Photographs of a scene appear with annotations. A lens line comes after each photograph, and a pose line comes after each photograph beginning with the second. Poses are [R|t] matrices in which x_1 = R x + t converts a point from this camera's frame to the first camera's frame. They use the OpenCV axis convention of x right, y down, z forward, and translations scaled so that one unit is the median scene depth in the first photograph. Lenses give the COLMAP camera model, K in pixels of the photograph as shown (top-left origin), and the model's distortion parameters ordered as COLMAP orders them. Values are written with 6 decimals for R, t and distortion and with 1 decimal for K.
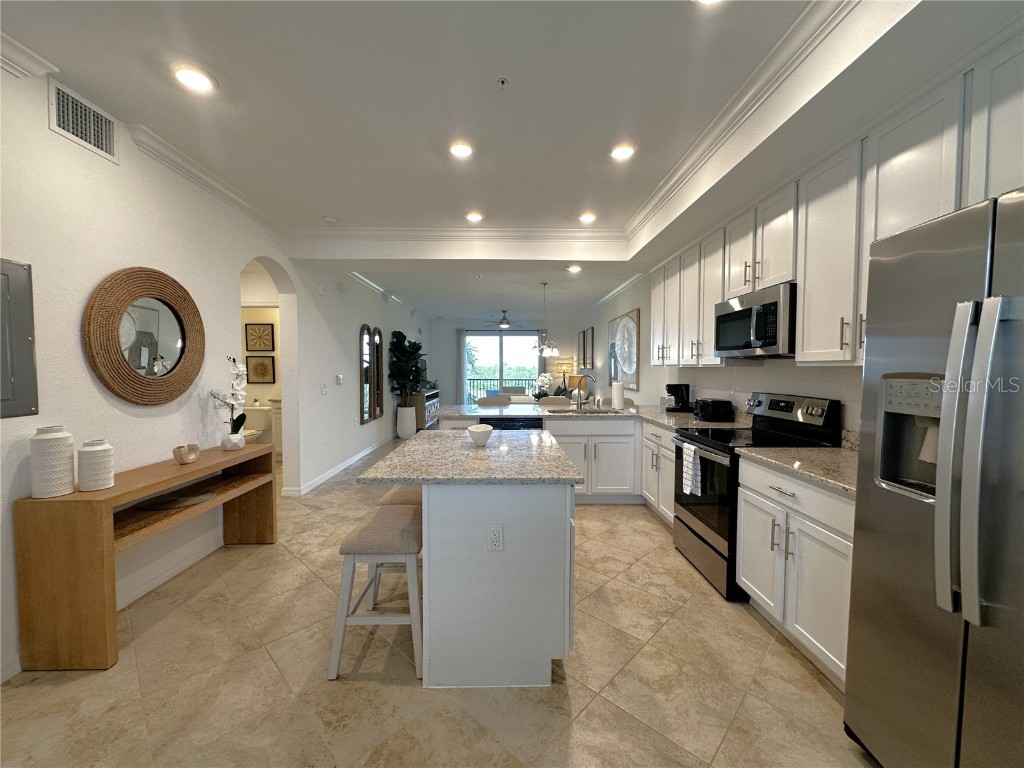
lens RADIAL K [[410.2, 0, 509.4], [0, 410.2, 384.6], [0, 0, 1]] dist [-0.000135, 0.000070]
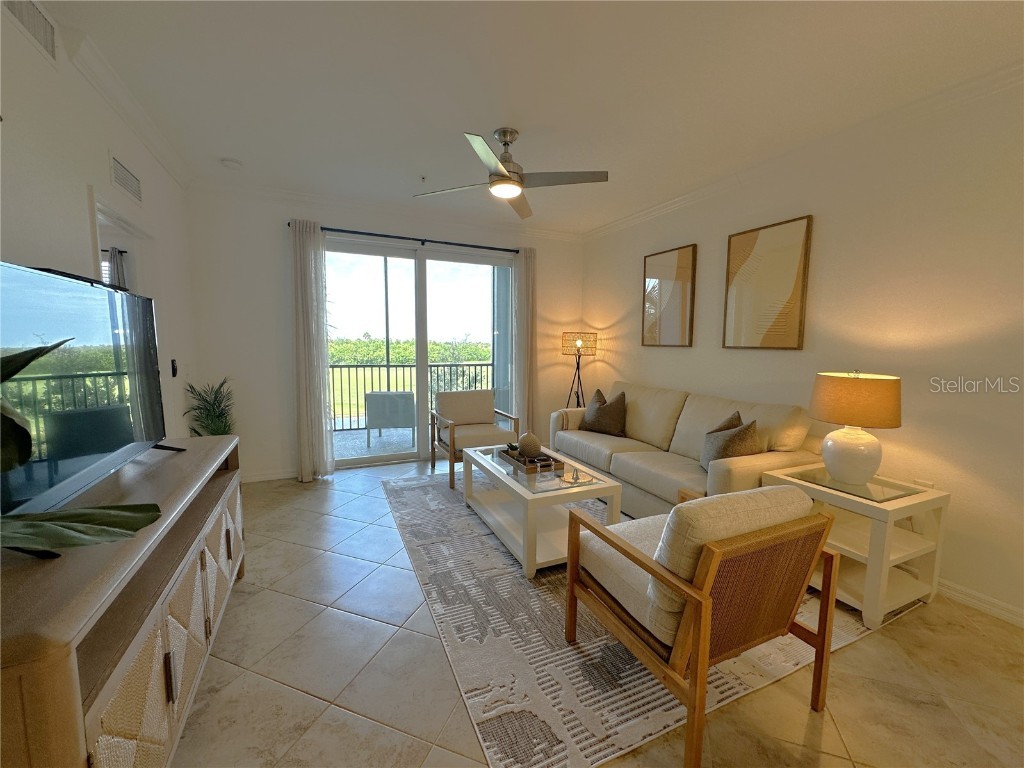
lens RADIAL K [[410.2, 0, 509.4], [0, 410.2, 384.6], [0, 0, 1]] dist [-0.000135, 0.000070]
pose [[0.910935, -0.031217, 0.411368, -0.363997], [0.004654, 0.997847, 0.065416, -0.085777], [-0.412525, -0.057675, 0.909119, 2.097892]]
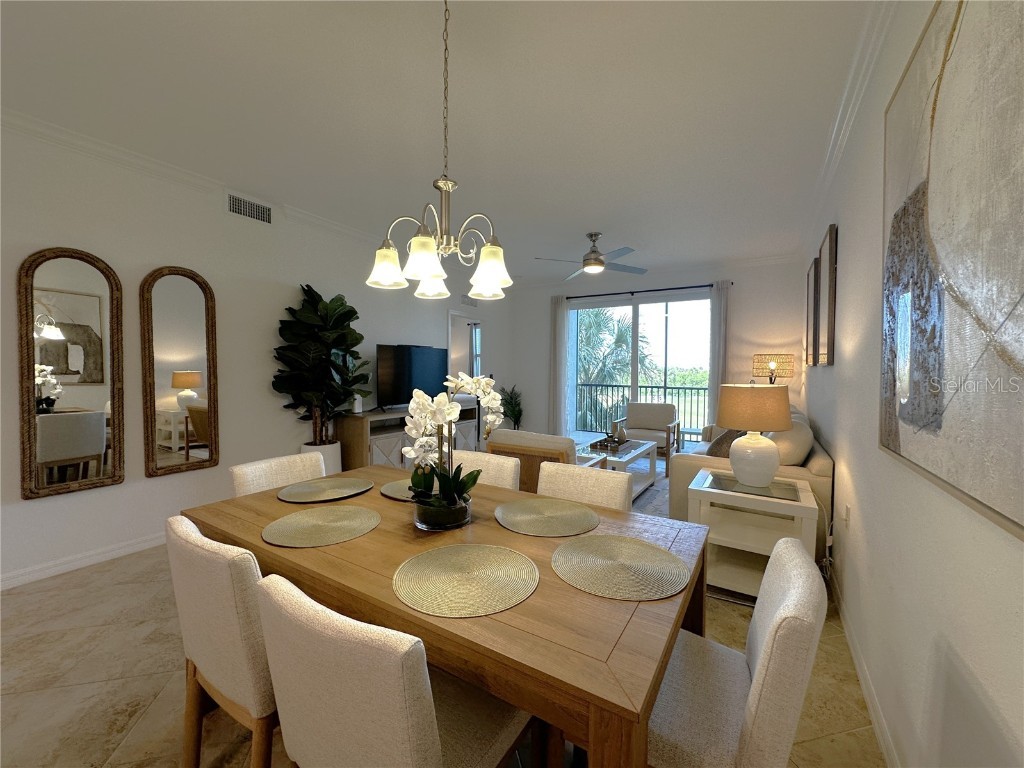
lens RADIAL K [[417.0, 0, 509.6], [0, 417.0, 385.0], [0, 0, 1]] dist [-0.001719, -0.000172]
pose [[0.850697, 0.024309, -0.525094, 0.427438], [-0.026530, 0.999643, 0.003298, -0.047728], [0.524986, 0.011125, 0.851038, 1.616716]]
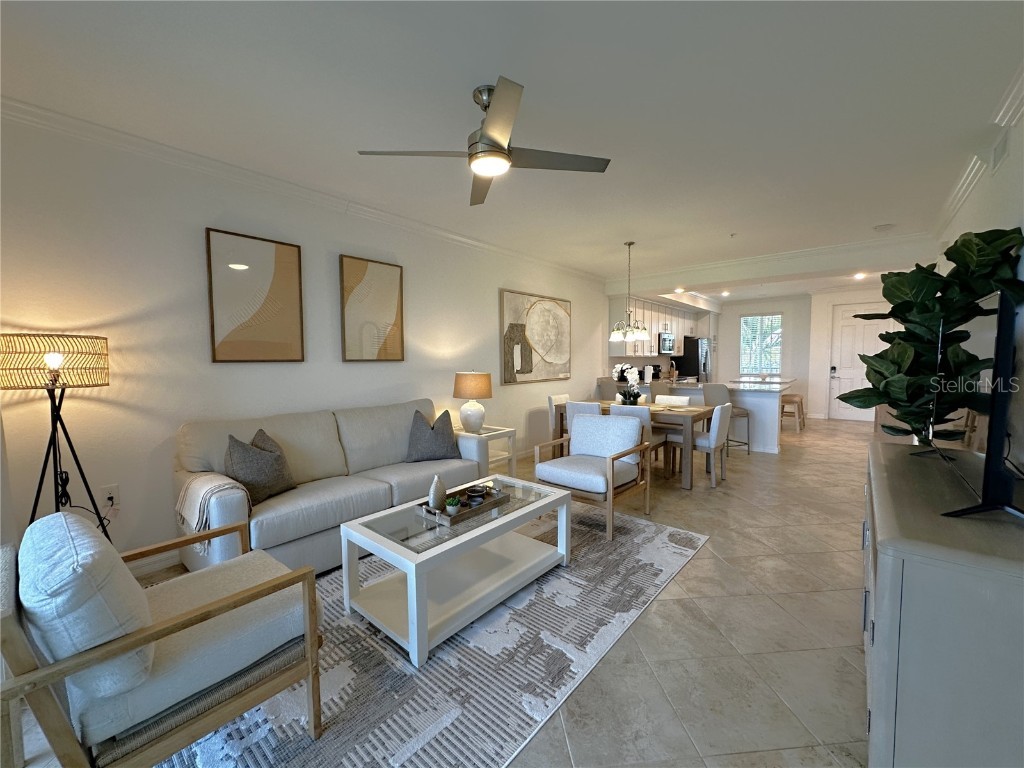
lens RADIAL K [[417.0, 0, 509.6], [0, 417.0, 385.0], [0, 0, 1]] dist [-0.001719, -0.000172]
pose [[-0.757803, -0.037107, 0.651427, -0.482103], [0.033102, 0.994910, 0.095180, -0.133821], [-0.651643, 0.093691, -0.752717, 3.323054]]
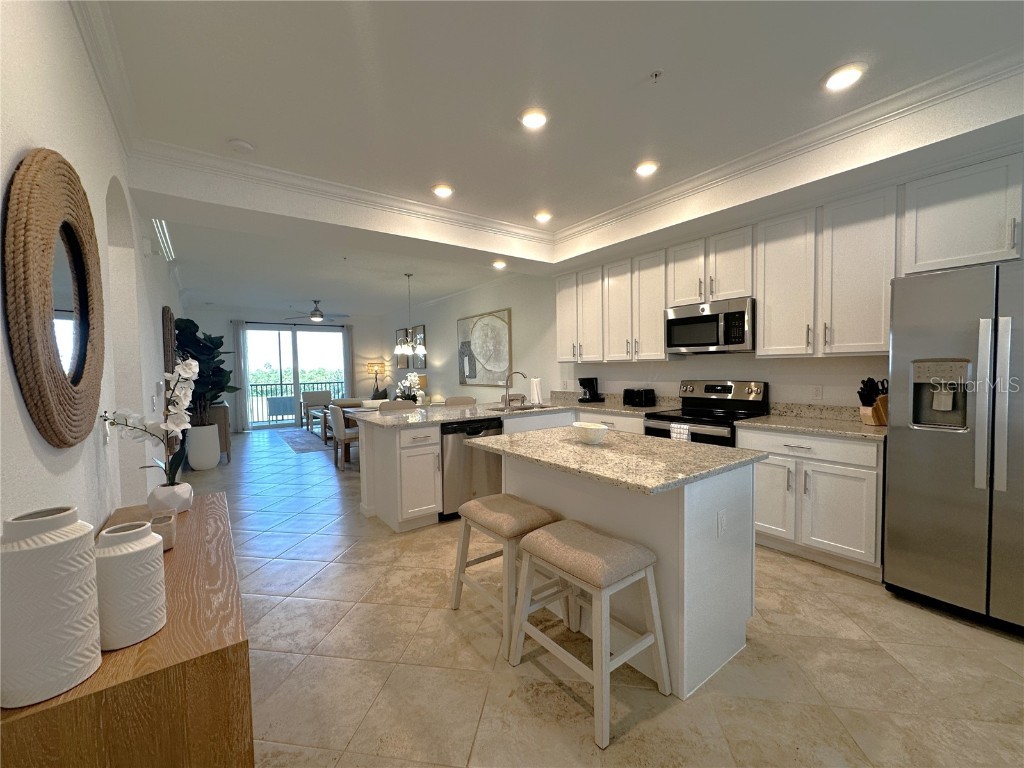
lens RADIAL K [[417.0, 0, 509.6], [0, 417.0, 385.0], [0, 0, 1]] dist [-0.001719, -0.000172]
pose [[0.816641, -0.040843, 0.575698, -0.528936], [0.041747, 0.999060, 0.011659, -0.004775], [-0.575634, 0.014512, 0.817579, 0.220537]]
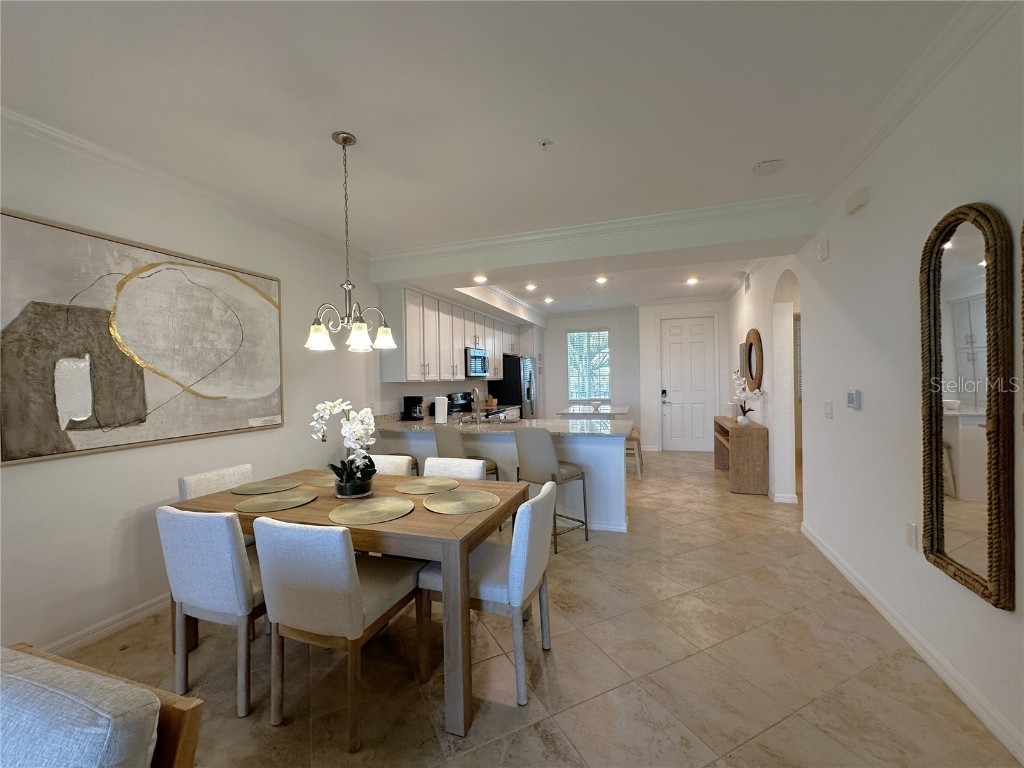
lens RADIAL K [[421.6, 0, 512.0], [0, 421.6, 384.0], [0, 0, 1]] dist [-0.000817, -0.000013]
pose [[-0.942459, 0.013416, 0.334052, -0.309208], [0.031792, 0.998263, 0.049604, -0.105697], [-0.332806, 0.057370, -0.941249, 2.482369]]
